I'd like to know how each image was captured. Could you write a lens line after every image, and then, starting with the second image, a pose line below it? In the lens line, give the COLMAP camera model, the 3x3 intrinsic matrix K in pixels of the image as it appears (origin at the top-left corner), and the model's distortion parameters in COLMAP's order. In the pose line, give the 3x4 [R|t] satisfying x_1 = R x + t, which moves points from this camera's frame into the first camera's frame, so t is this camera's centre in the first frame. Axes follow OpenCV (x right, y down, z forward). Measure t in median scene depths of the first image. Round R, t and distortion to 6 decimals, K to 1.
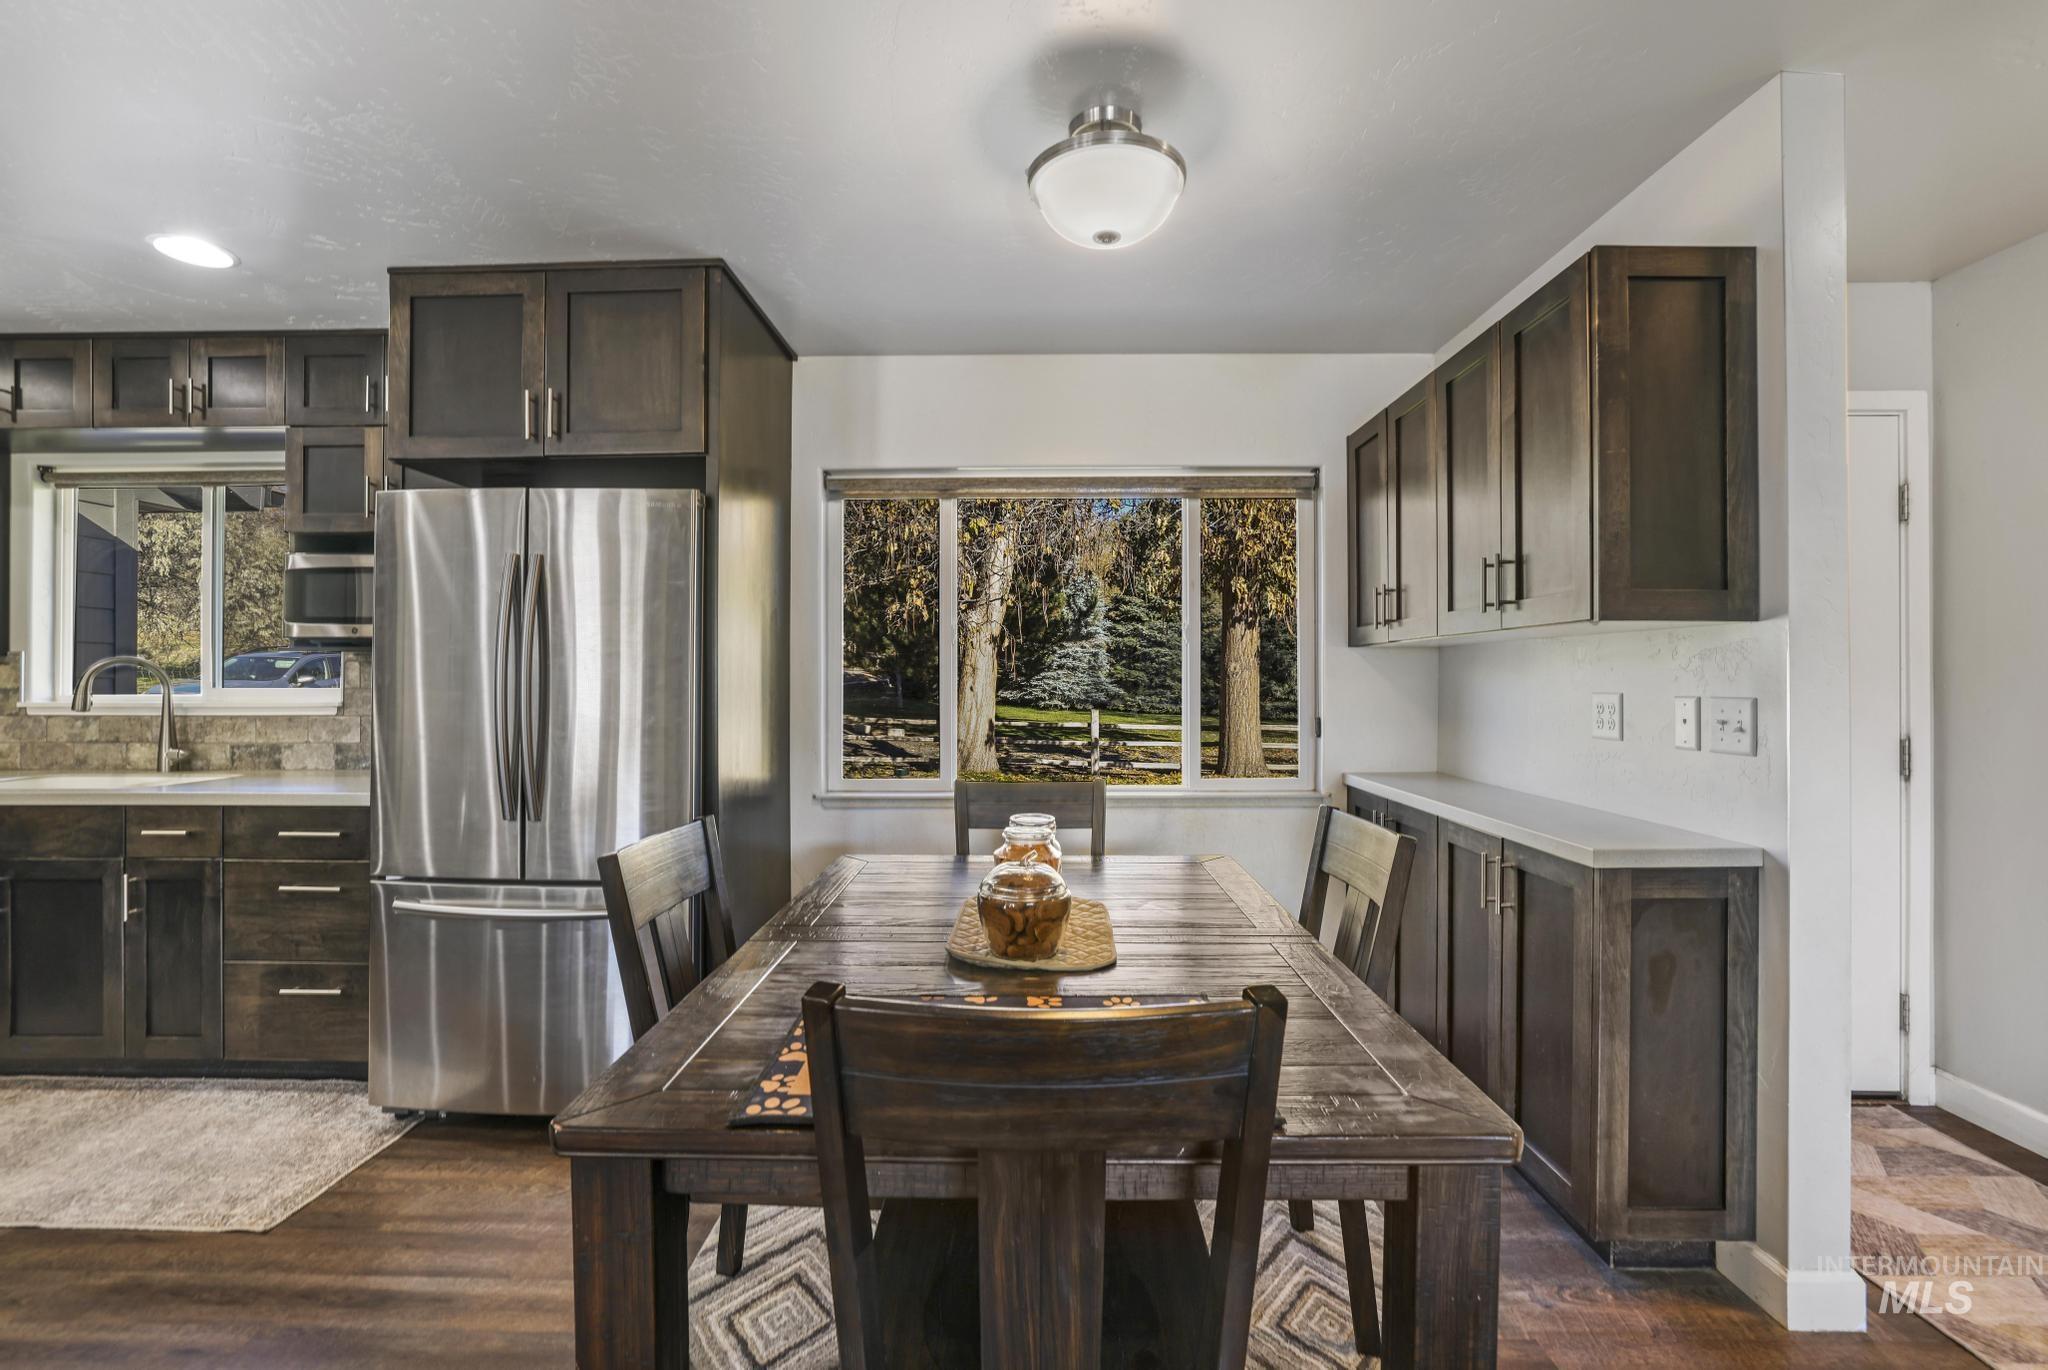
lens RADIAL K [[916.5, 0, 1028.0], [0, 916.5, 680.1], [0, 0, 1]] dist [-0.018432, 0.008169]
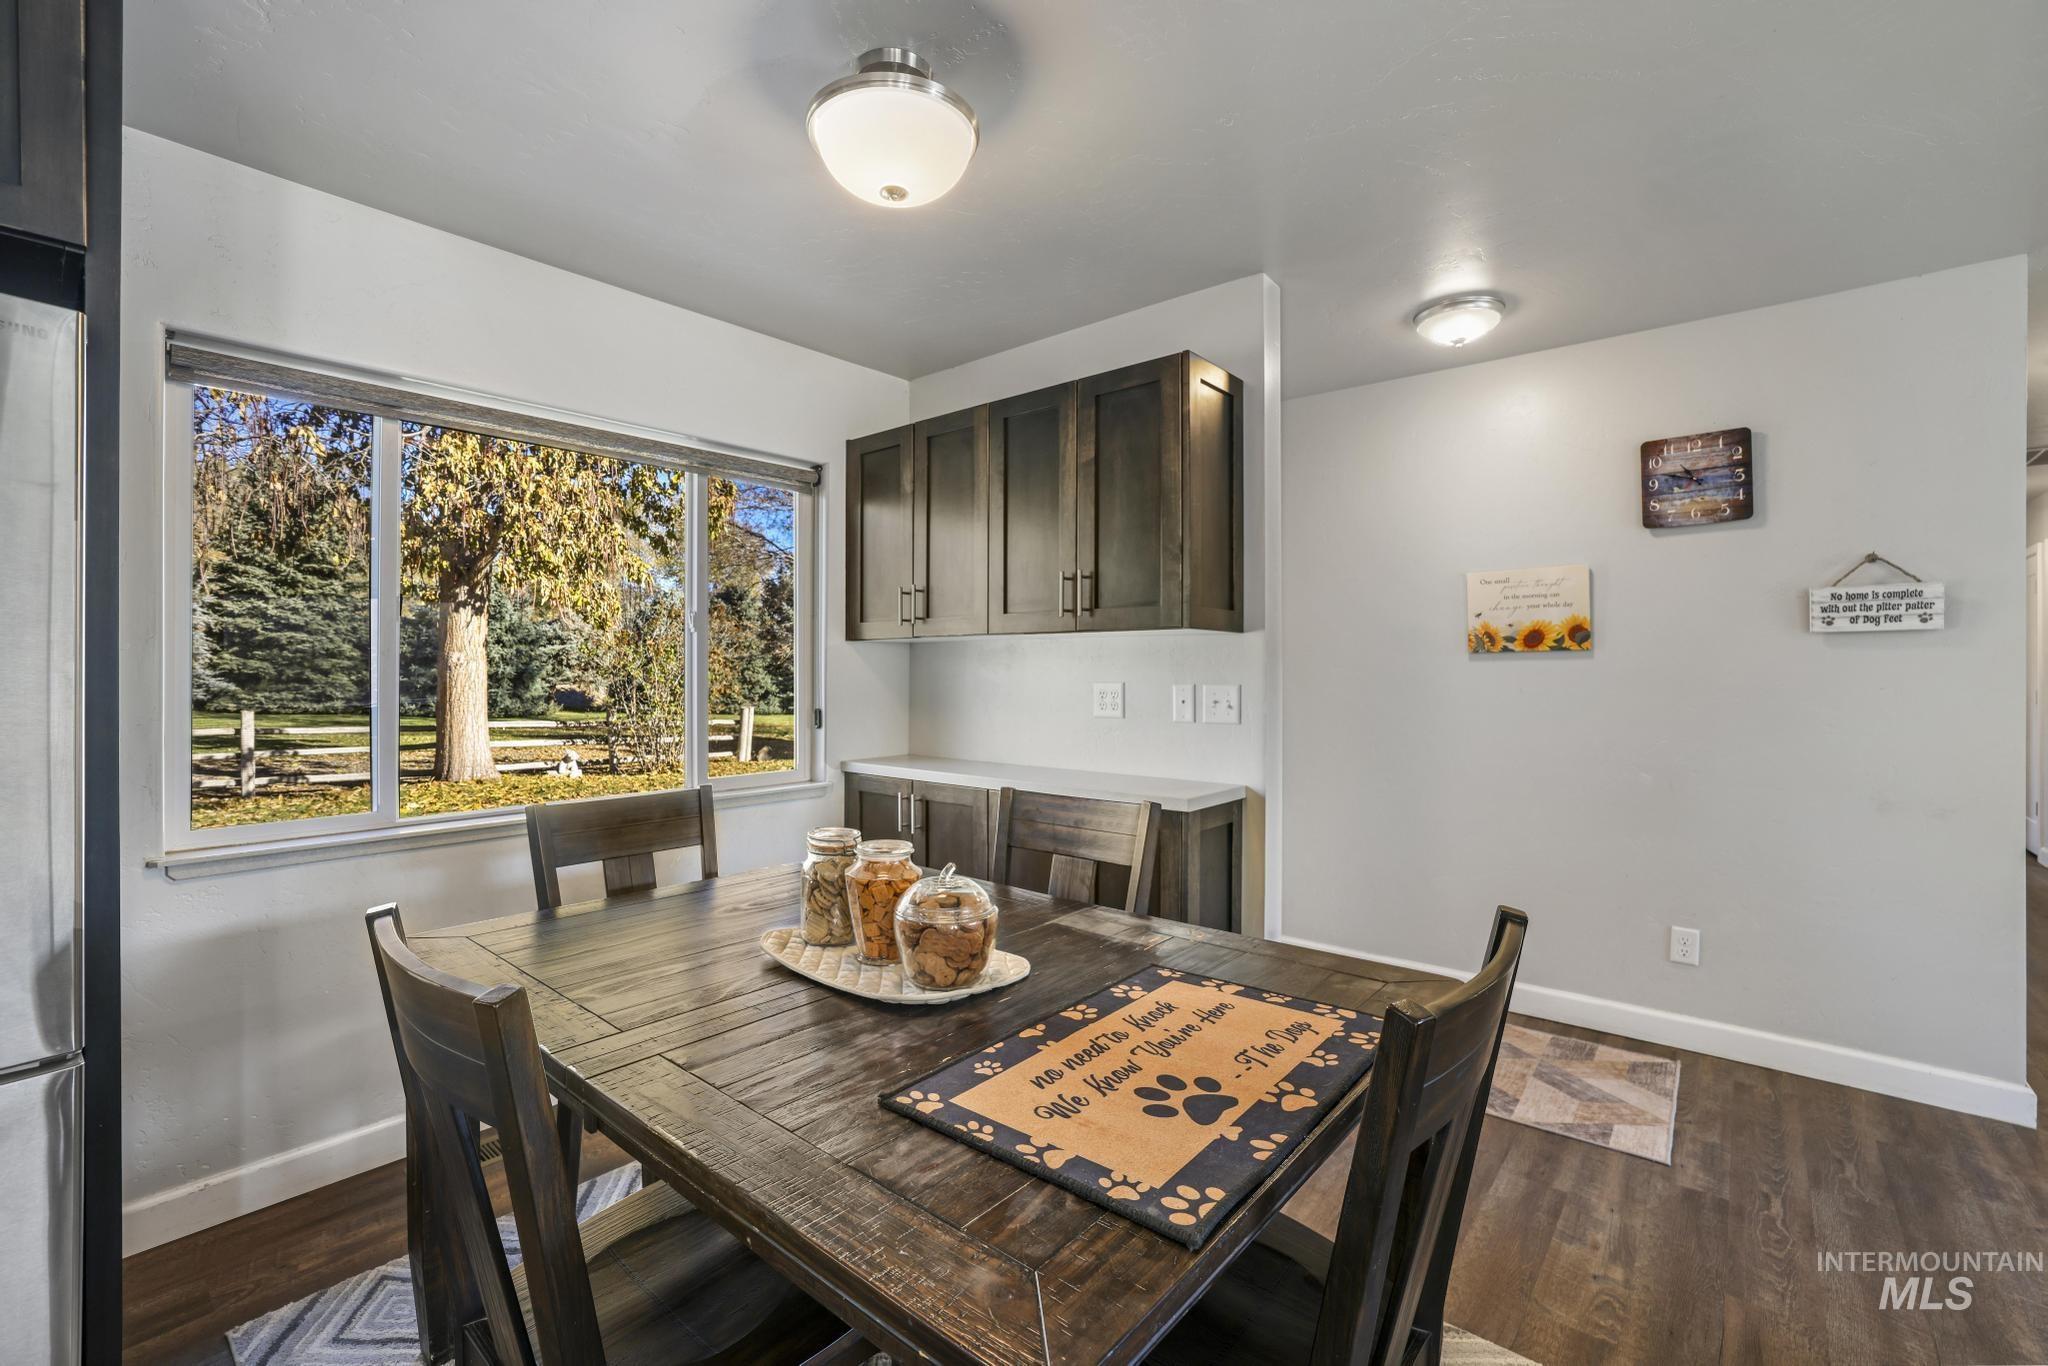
lens RADIAL K [[871.9, 0, 1055.5], [0, 871.9, 679.7], [0, 0, 1]] dist [-0.018495, 0.000669]
pose [[0.649786, -0.004555, 0.760104, -0.323298], [-0.001218, 0.999975, 0.007033, 0.001111], [-0.760116, -0.005496, 0.649764, 0.208705]]
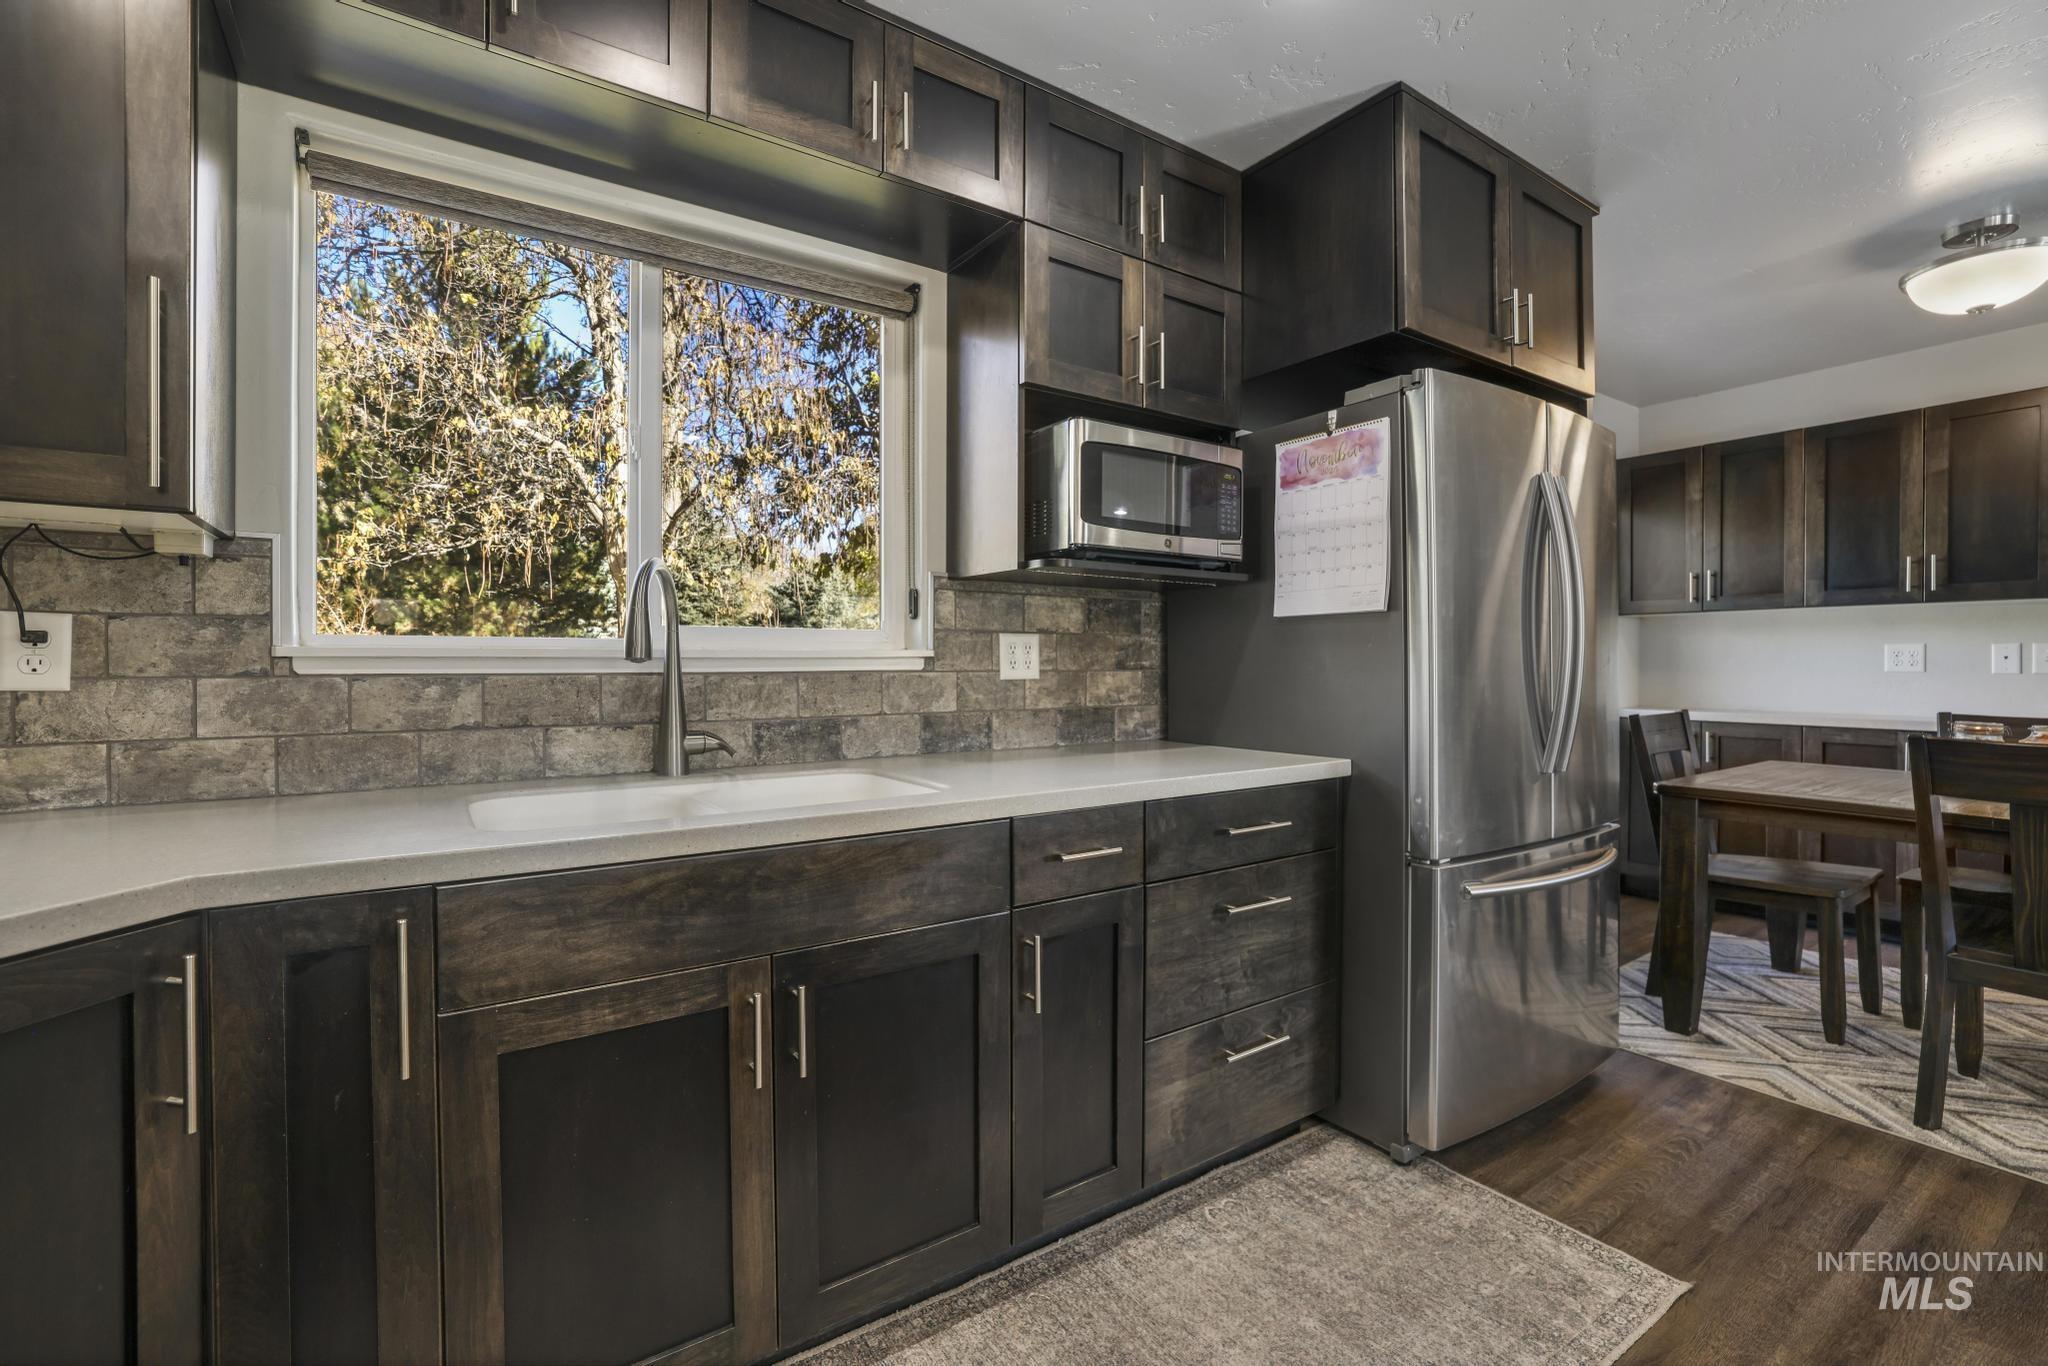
lens RADIAL K [[871.9, 0, 1023.8], [0, 871.9, 685.6], [0, 0, 1]] dist [-0.018495, 0.000669]
pose [[0.816289, -0.014032, 0.577473, -1.264924], [0.000201, 0.999712, 0.024008, 0.040523], [-0.577643, -0.019481, 0.816057, 0.529650]]
